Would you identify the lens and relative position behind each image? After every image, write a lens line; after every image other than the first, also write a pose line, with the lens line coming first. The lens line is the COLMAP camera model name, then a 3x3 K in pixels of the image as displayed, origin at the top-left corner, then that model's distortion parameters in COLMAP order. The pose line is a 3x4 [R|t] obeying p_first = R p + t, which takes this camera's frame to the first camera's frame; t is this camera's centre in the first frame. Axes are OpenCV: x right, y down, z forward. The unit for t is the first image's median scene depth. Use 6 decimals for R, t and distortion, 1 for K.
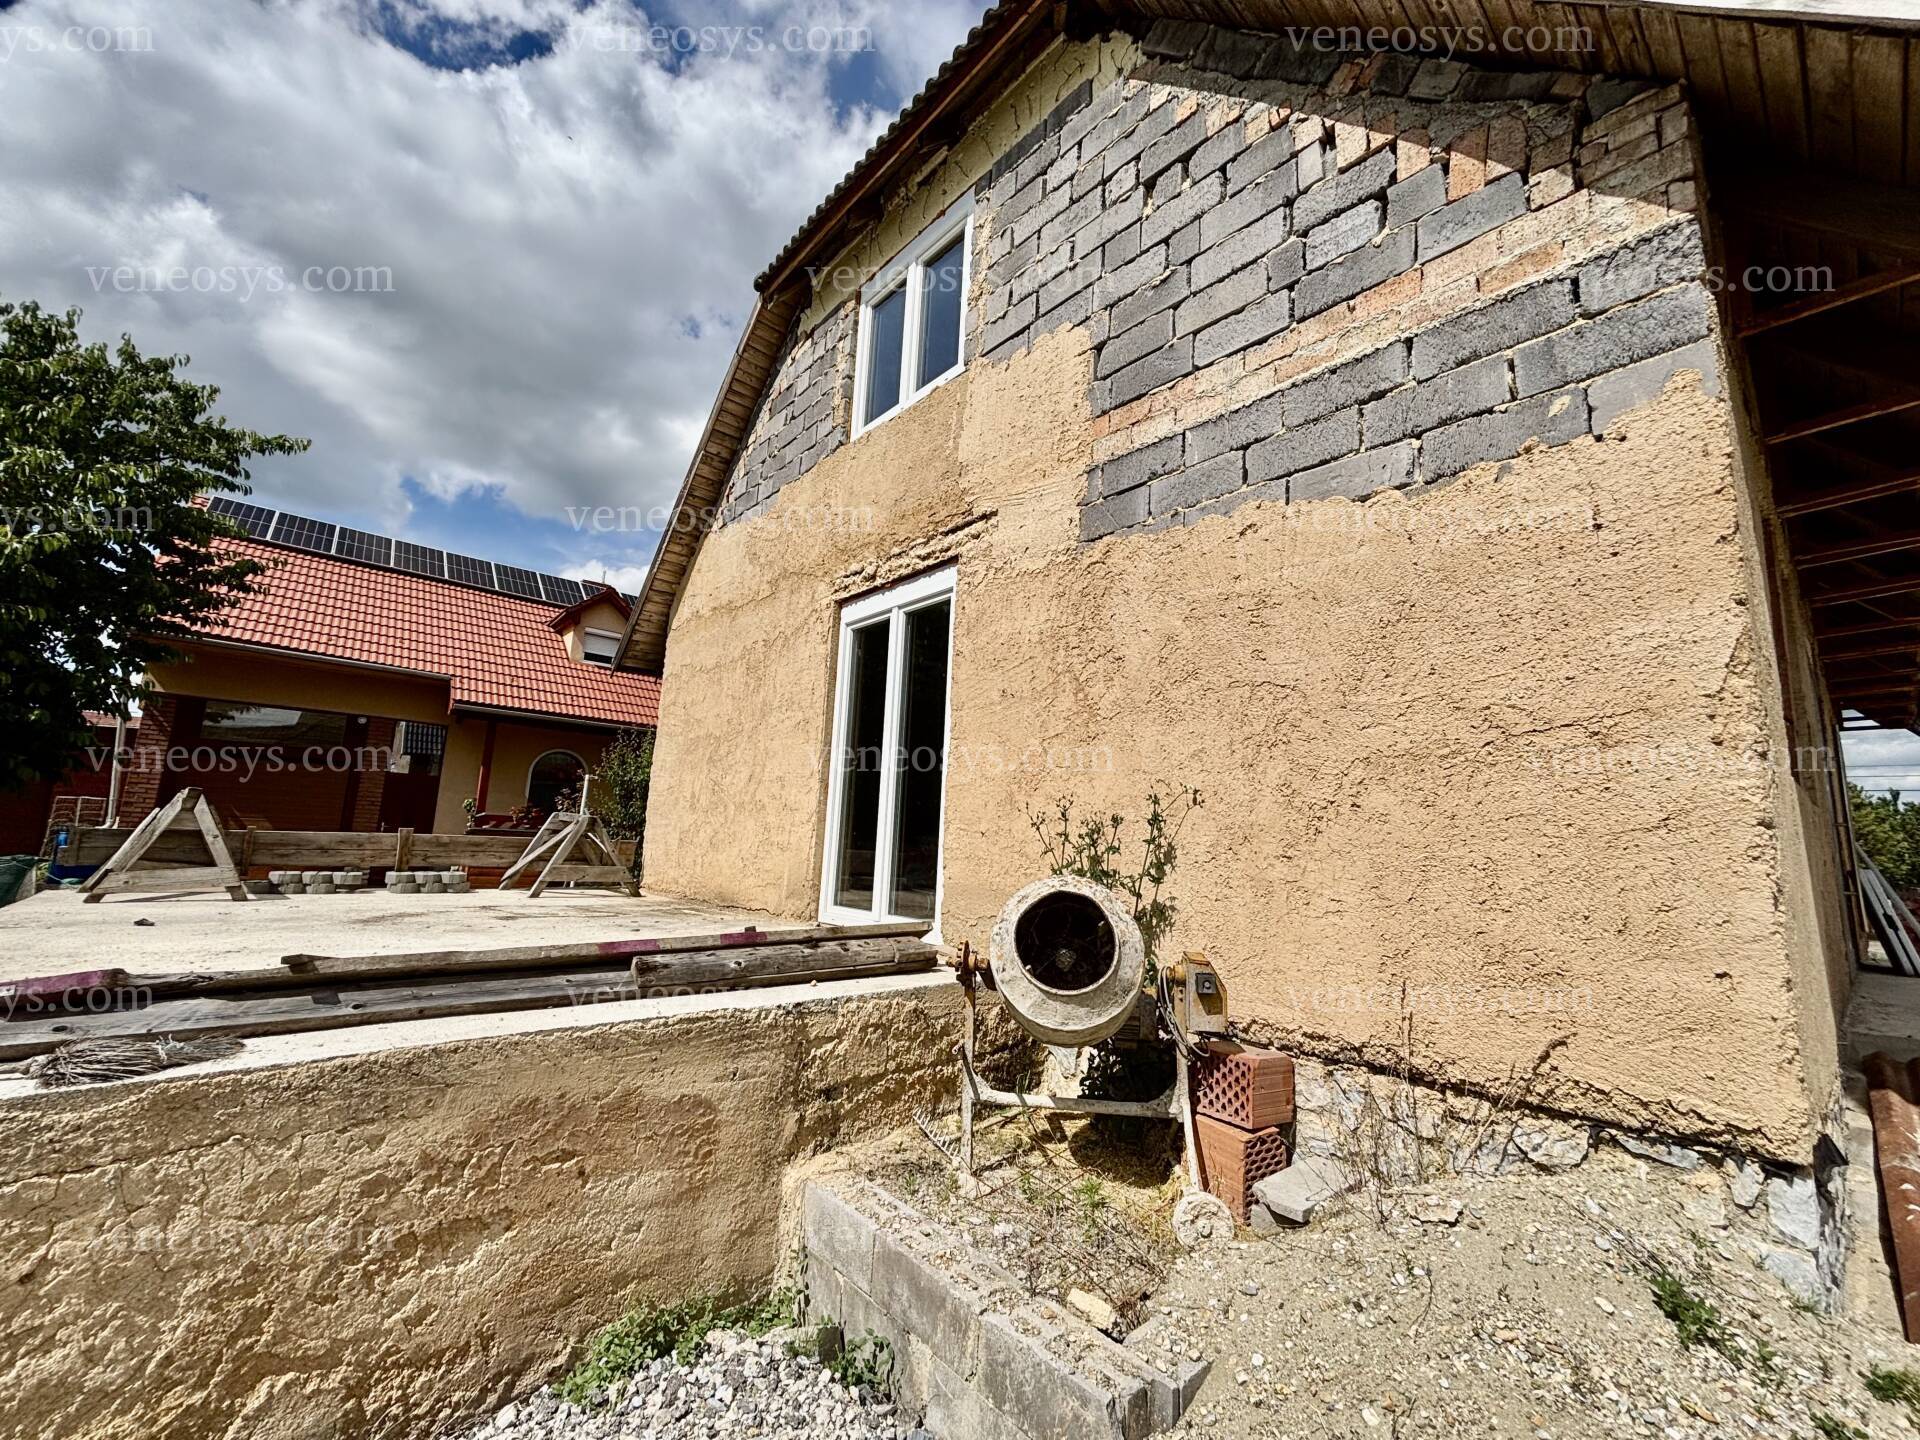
lens RADIAL K [[793.5, 0, 955.2], [0, 793.5, 721.2], [0, 0, 1]] dist [-0.003109, 0.000546]
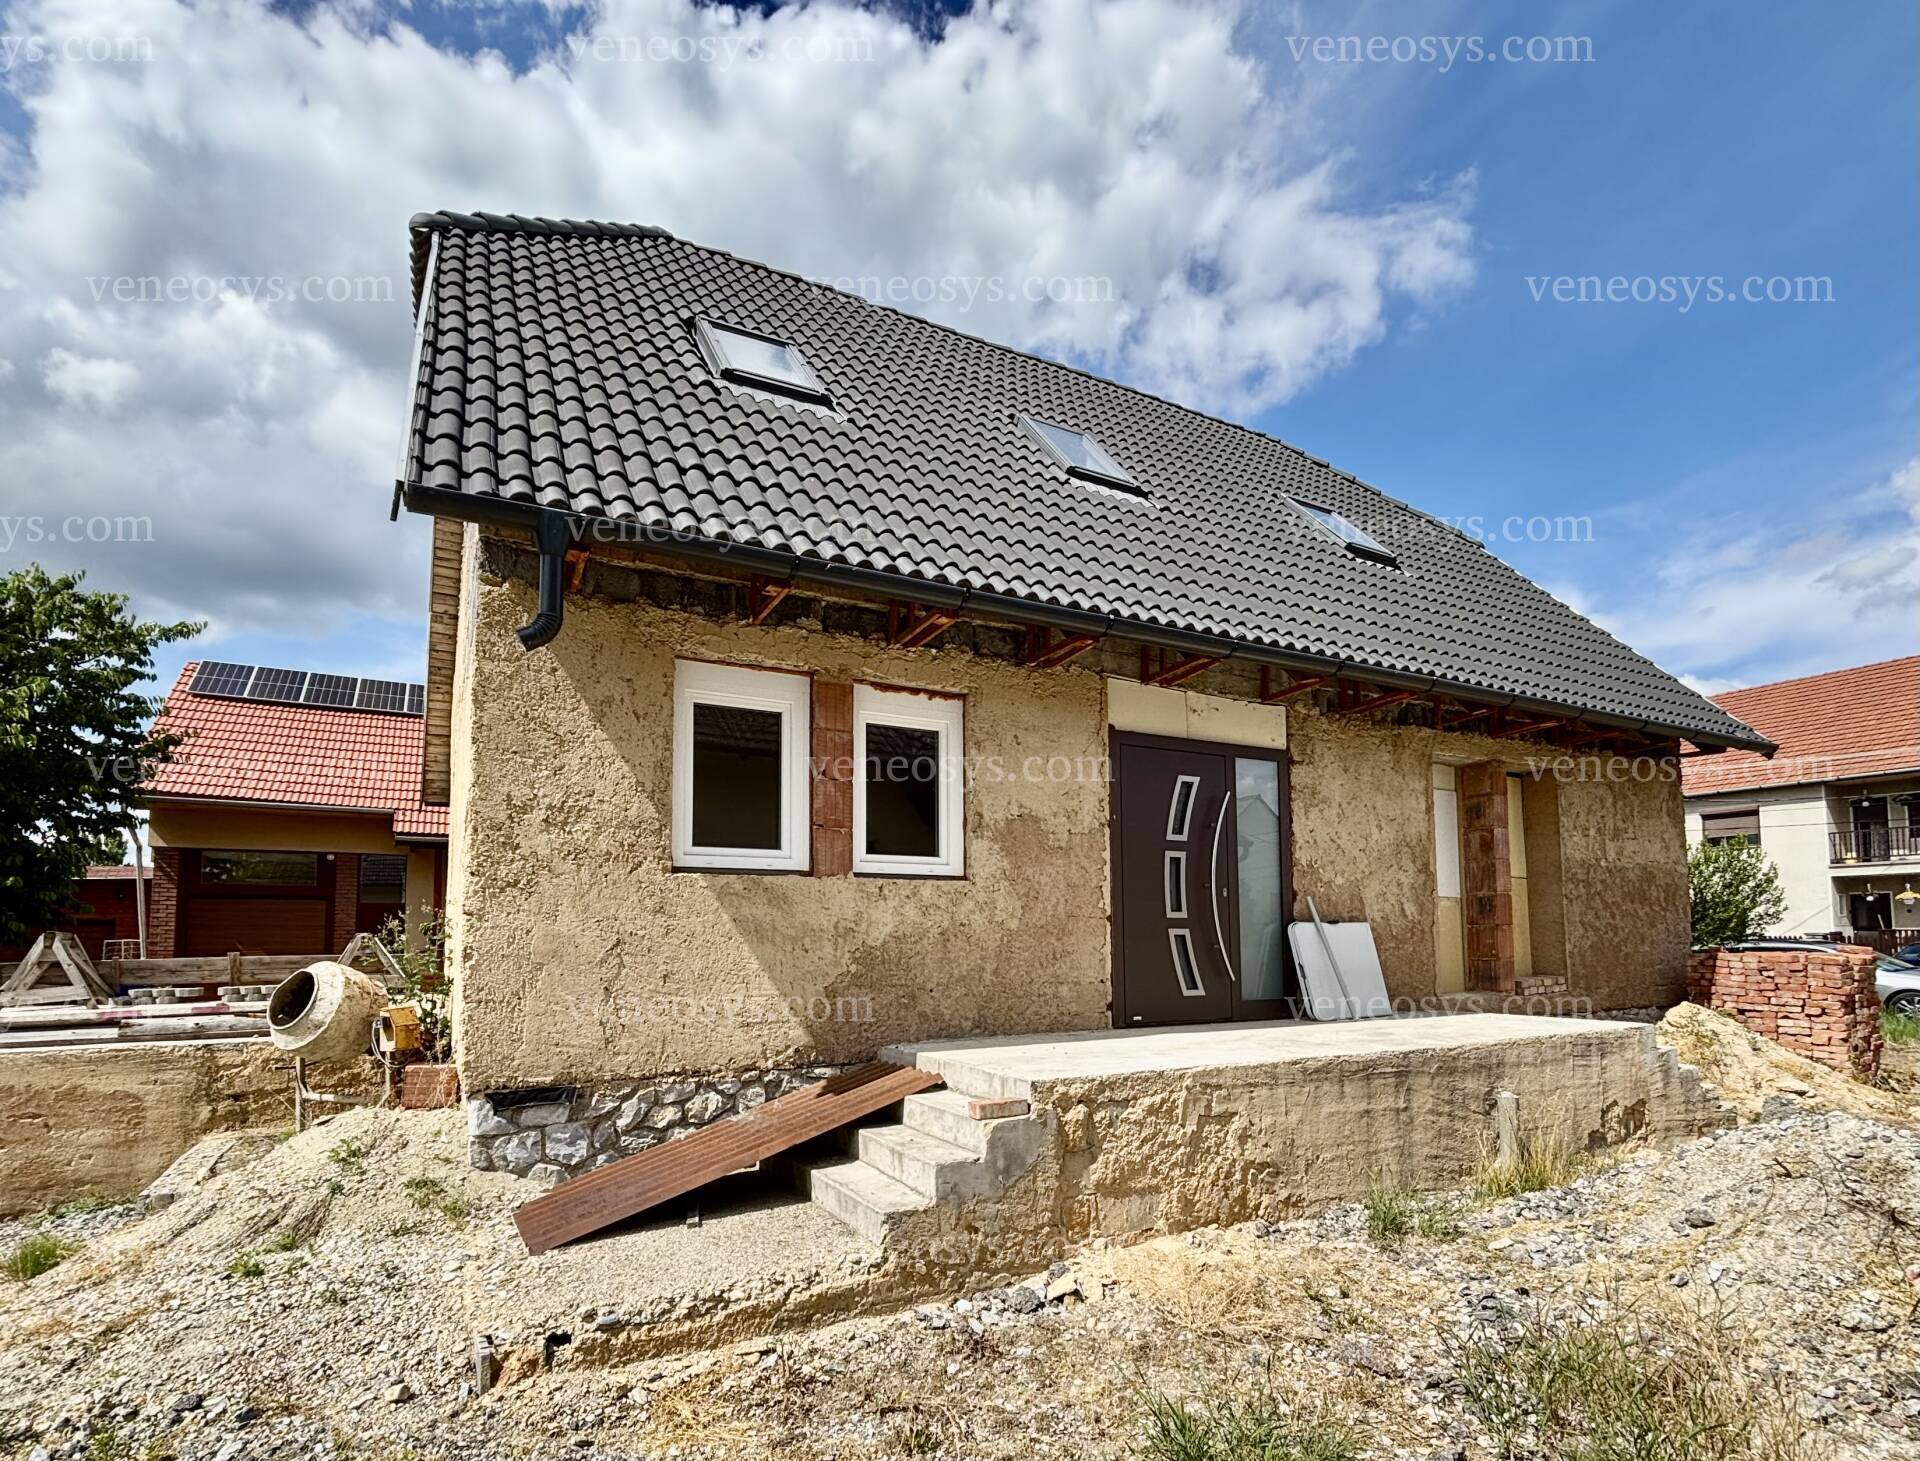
lens RADIAL K [[973.9, 0, 956.8], [0, 973.9, 880.5], [0, 0, 1]] dist [0.000684, 0.001317]
pose [[0.974674, -0.066907, -0.213386, 0.845945], [0.086052, 0.992933, 0.081727, -0.008601], [0.206409, -0.098020, 0.973544, -0.300029]]
